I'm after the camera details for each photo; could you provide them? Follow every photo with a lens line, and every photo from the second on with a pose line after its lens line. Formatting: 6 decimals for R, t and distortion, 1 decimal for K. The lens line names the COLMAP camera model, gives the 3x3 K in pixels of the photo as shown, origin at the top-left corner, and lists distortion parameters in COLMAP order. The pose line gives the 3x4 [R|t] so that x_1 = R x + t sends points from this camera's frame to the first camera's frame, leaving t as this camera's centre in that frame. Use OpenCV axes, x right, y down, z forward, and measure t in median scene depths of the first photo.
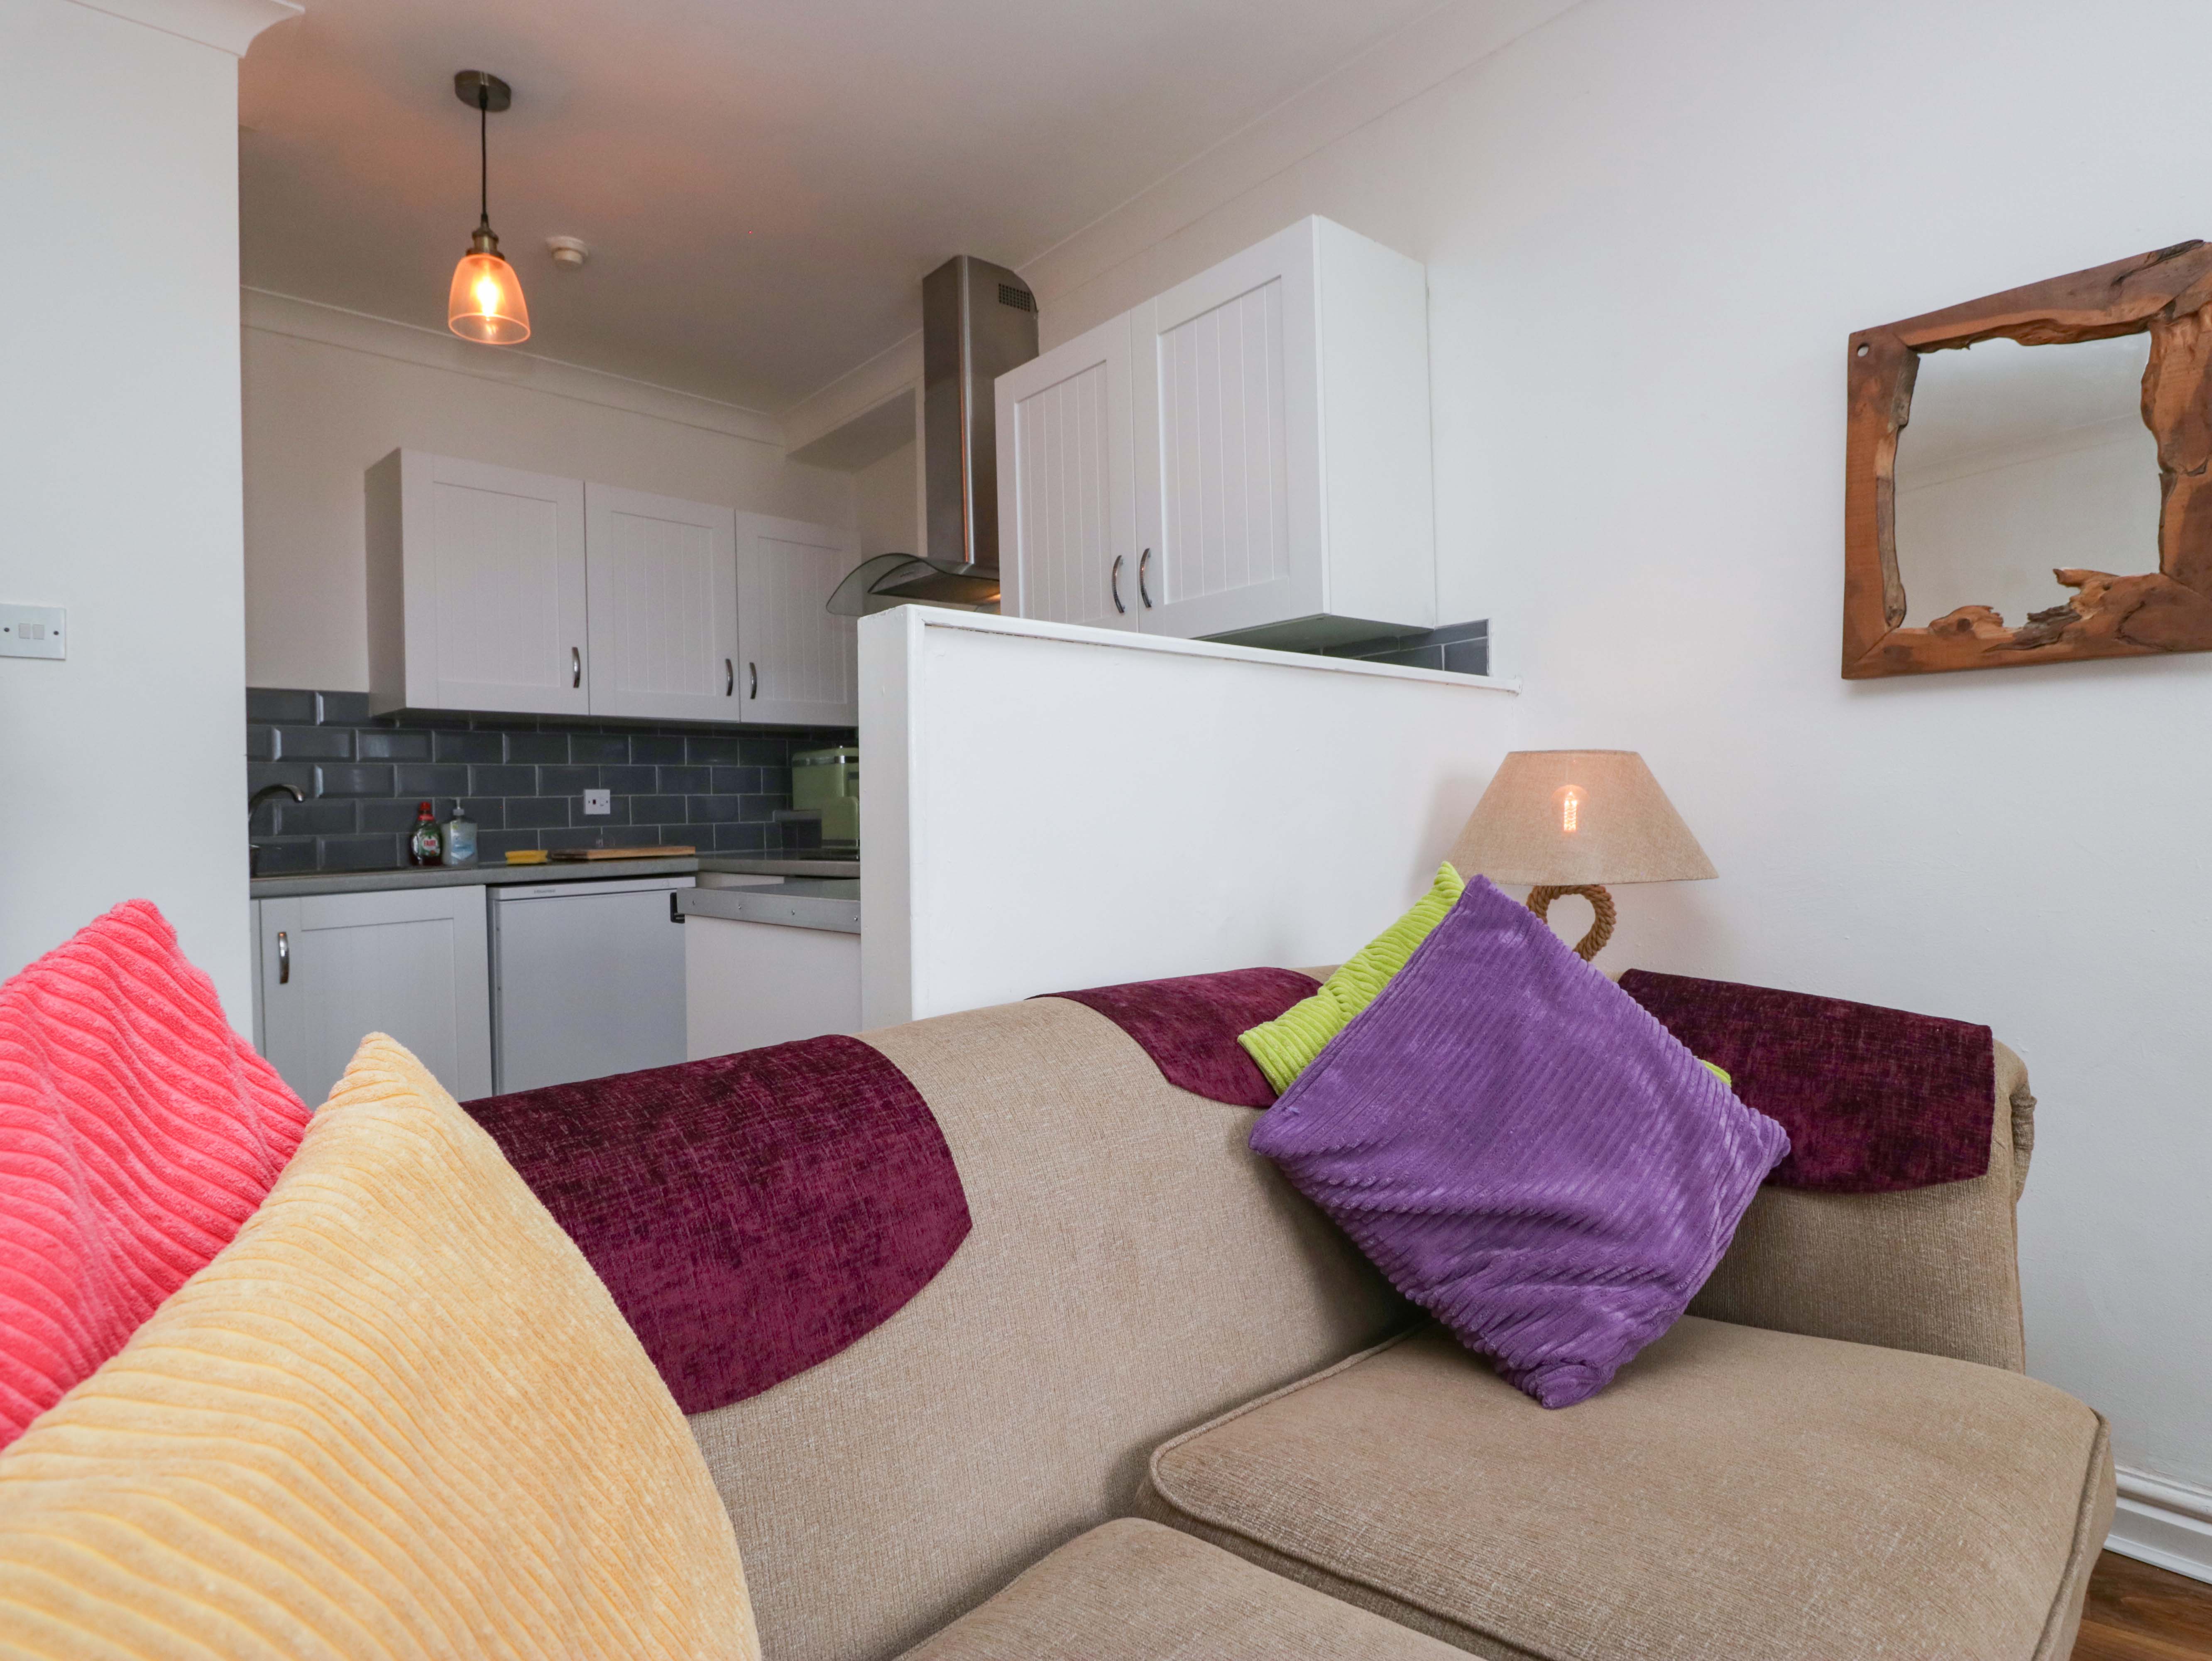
lens RADIAL K [[1178.9, 0, 1113.8], [0, 1178.9, 800.9], [0, 0, 1]] dist [0.005204, -0.015889]
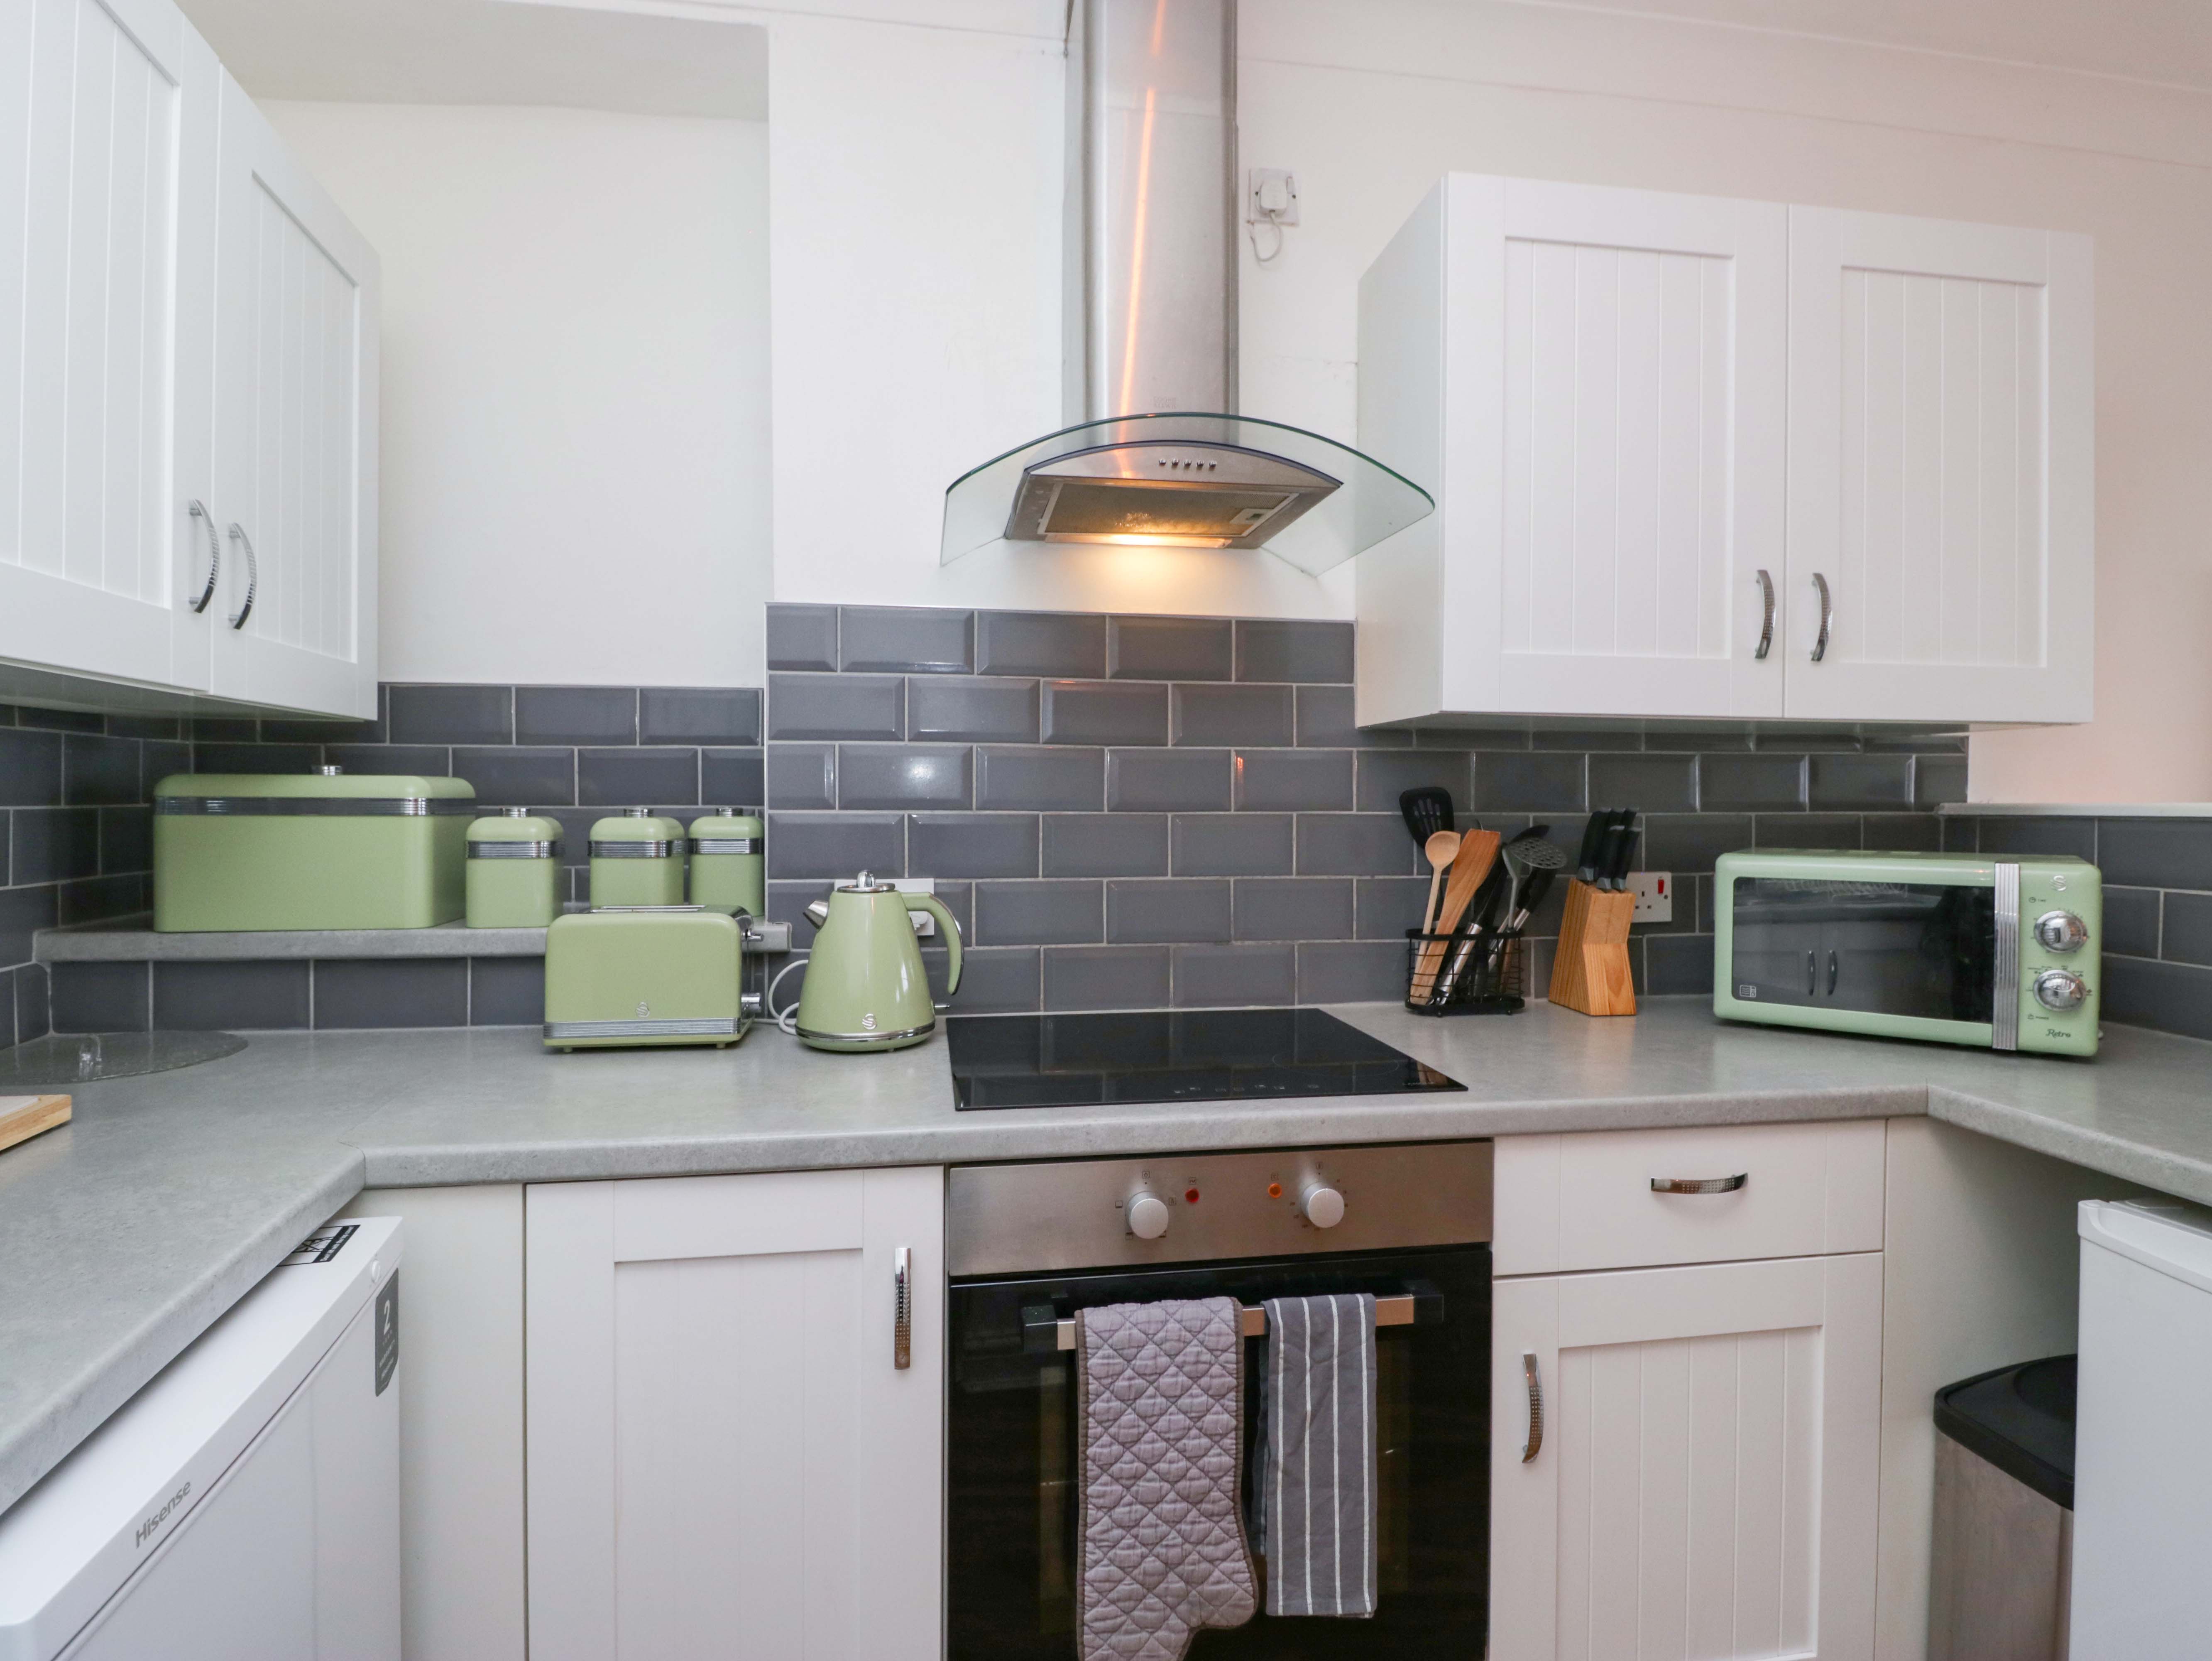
lens RADIAL K [[1152.4, 0, 1115.0], [0, 1152.4, 805.2], [0, 0, 1]] dist [0.000394, -0.014596]
pose [[0.536228, 0.026343, 0.843662, -0.767715], [-0.027902, 0.999520, -0.013475, -0.065136], [-0.843612, -0.016314, 0.536706, 1.030417]]
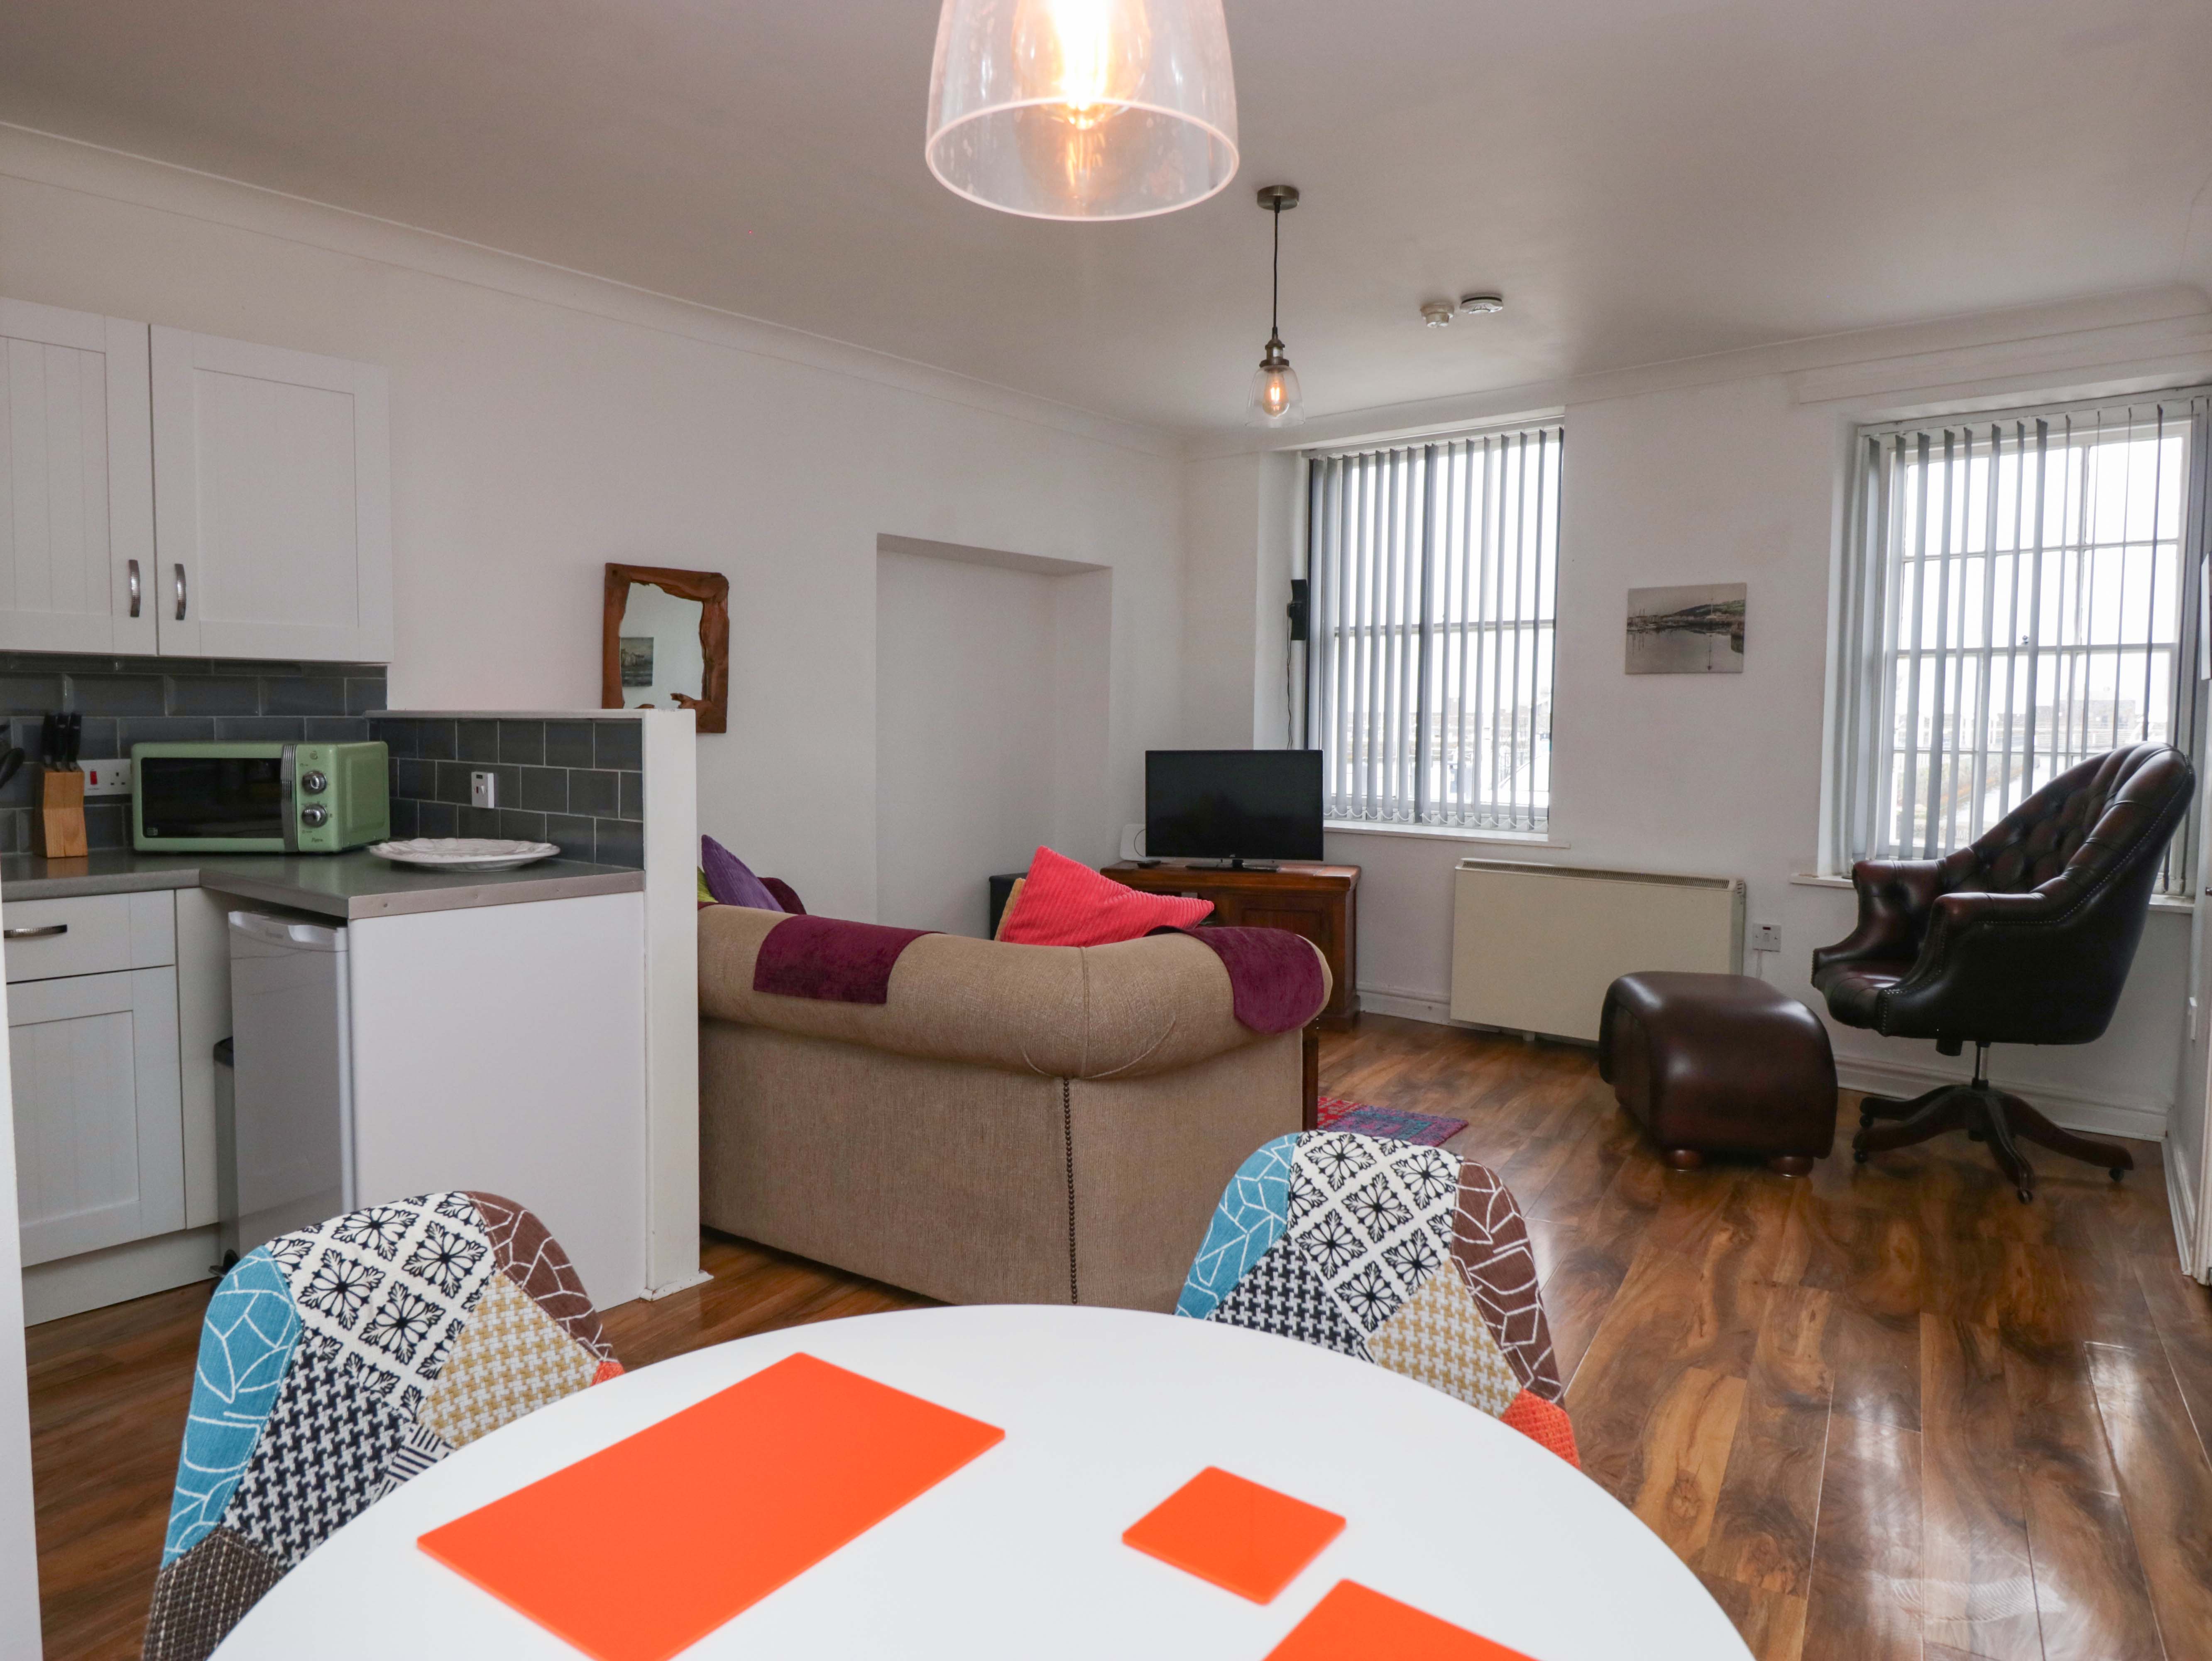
lens RADIAL K [[1420.6, 0, 1102.4], [0, 1420.6, 800.5], [0, 0, 1]] dist [-0.002653, -0.003160]
pose [[-0.147128, -0.034135, 0.988528, -1.423087], [-0.015752, 0.999358, 0.032164, -0.058198], [-0.988992, -0.010839, -0.147571, 0.381910]]
